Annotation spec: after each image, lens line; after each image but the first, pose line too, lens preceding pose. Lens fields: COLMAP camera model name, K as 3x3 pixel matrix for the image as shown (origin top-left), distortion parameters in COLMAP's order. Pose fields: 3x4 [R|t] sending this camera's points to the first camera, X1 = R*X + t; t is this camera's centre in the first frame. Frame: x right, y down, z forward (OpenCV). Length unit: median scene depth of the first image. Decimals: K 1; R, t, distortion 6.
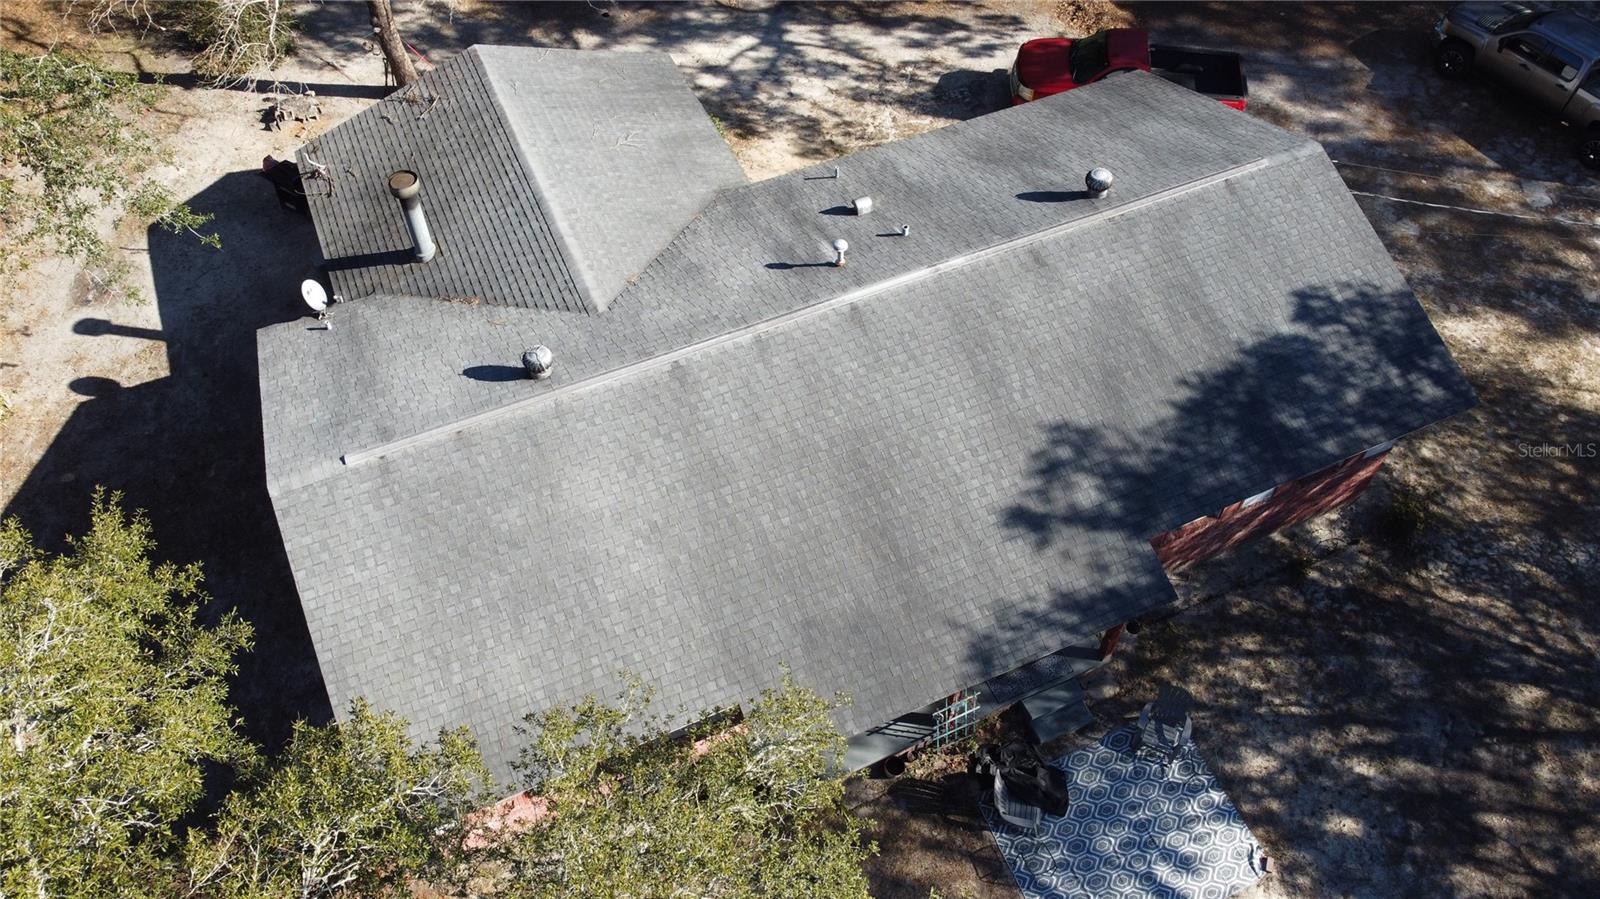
lens RADIAL K [[1127.2, 0, 776.0], [0, 1127.2, 447.8], [0, 0, 1]] dist [0.121219, -0.151198]
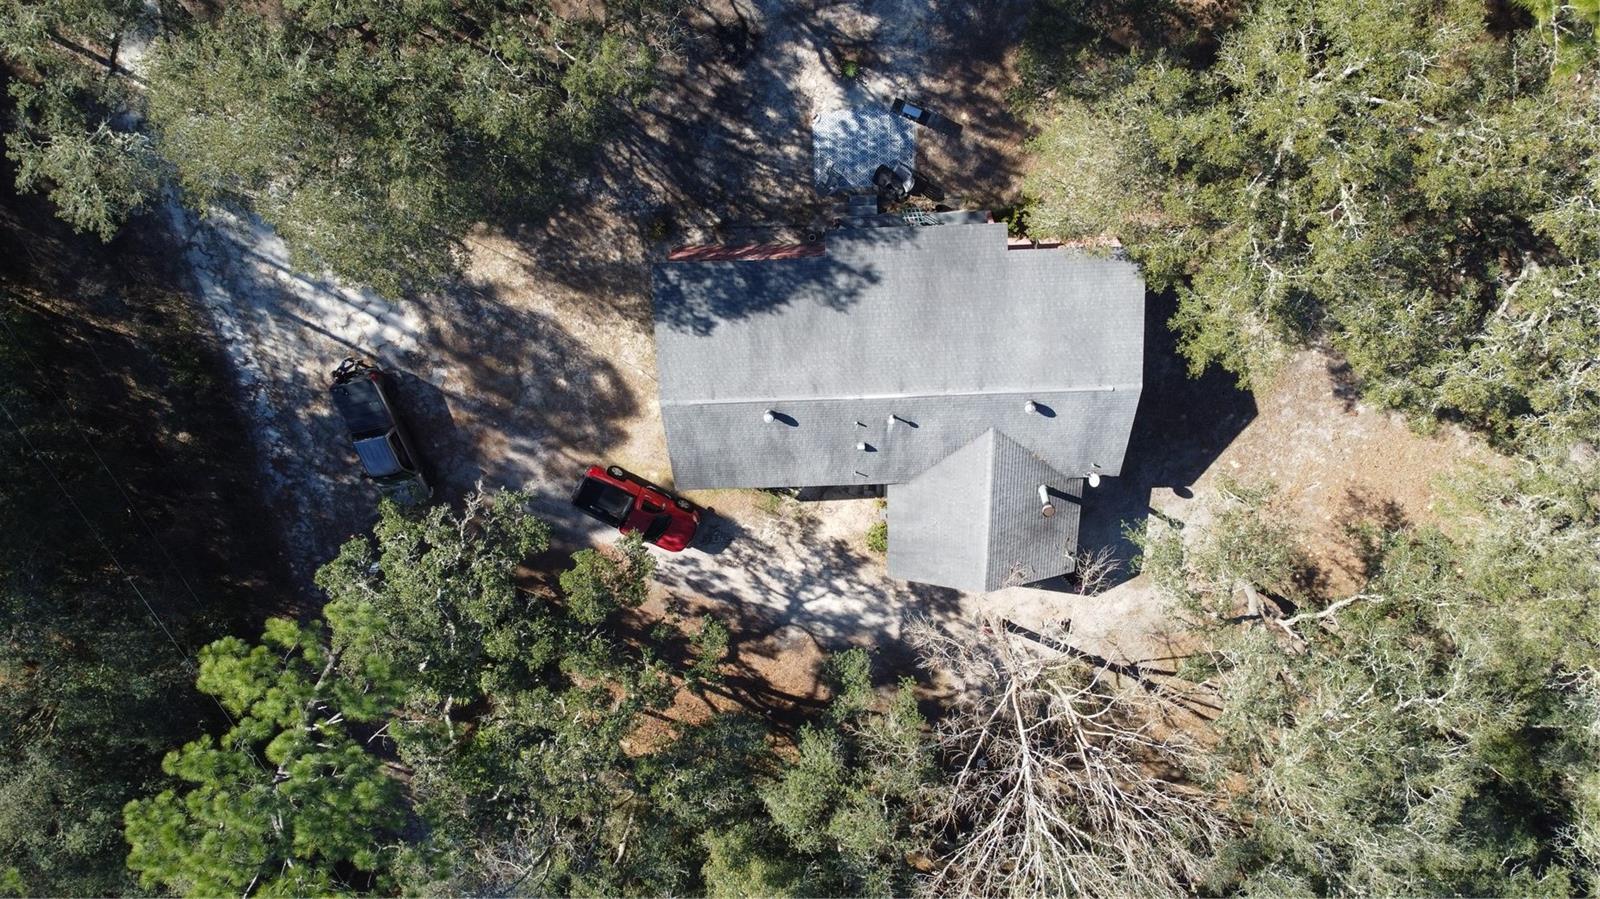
lens RADIAL K [[1166.8, 0, 800.0], [0, 1166.8, 449.5], [0, 0, 1]] dist [0.003802, 0.000660]
pose [[-0.931826, -0.314543, -0.181004, 0.624905], [0.292921, -0.946338, 0.136531, -0.599407], [-0.214236, 0.074203, 0.973959, -1.225317]]
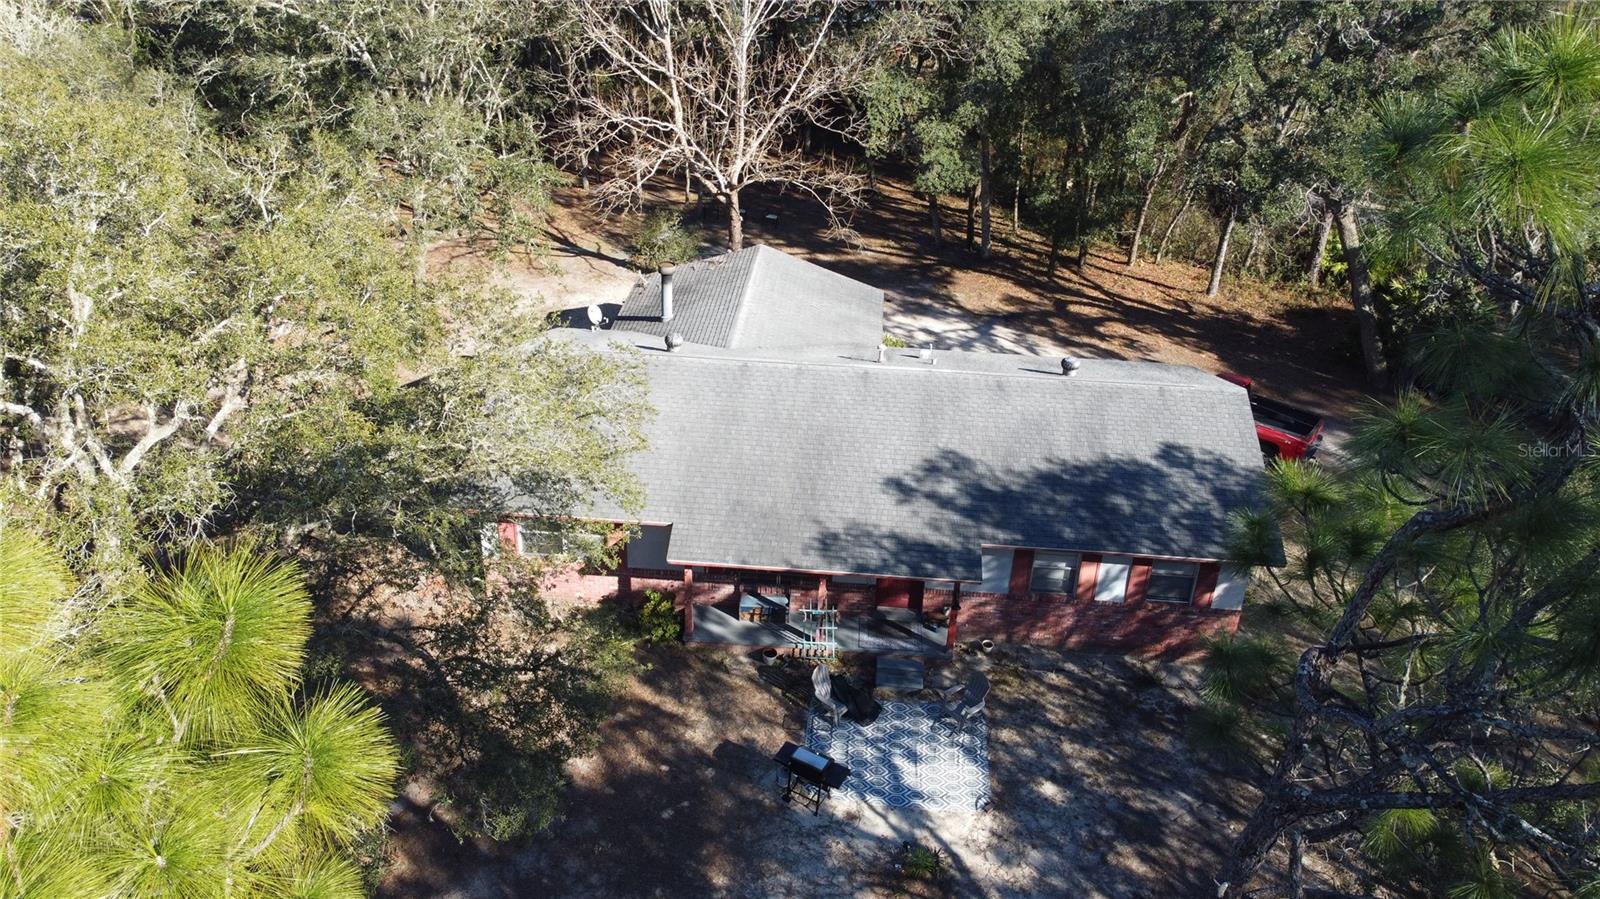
lens RADIAL K [[1127.2, 0, 776.0], [0, 1127.2, 447.8], [0, 0, 1]] dist [0.121219, -0.151198]
pose [[0.876620, 0.269434, -0.398676, 0.585152], [-0.409793, 0.852292, -0.325066, 0.502115], [0.252205, 0.448334, 0.857548, -0.286481]]
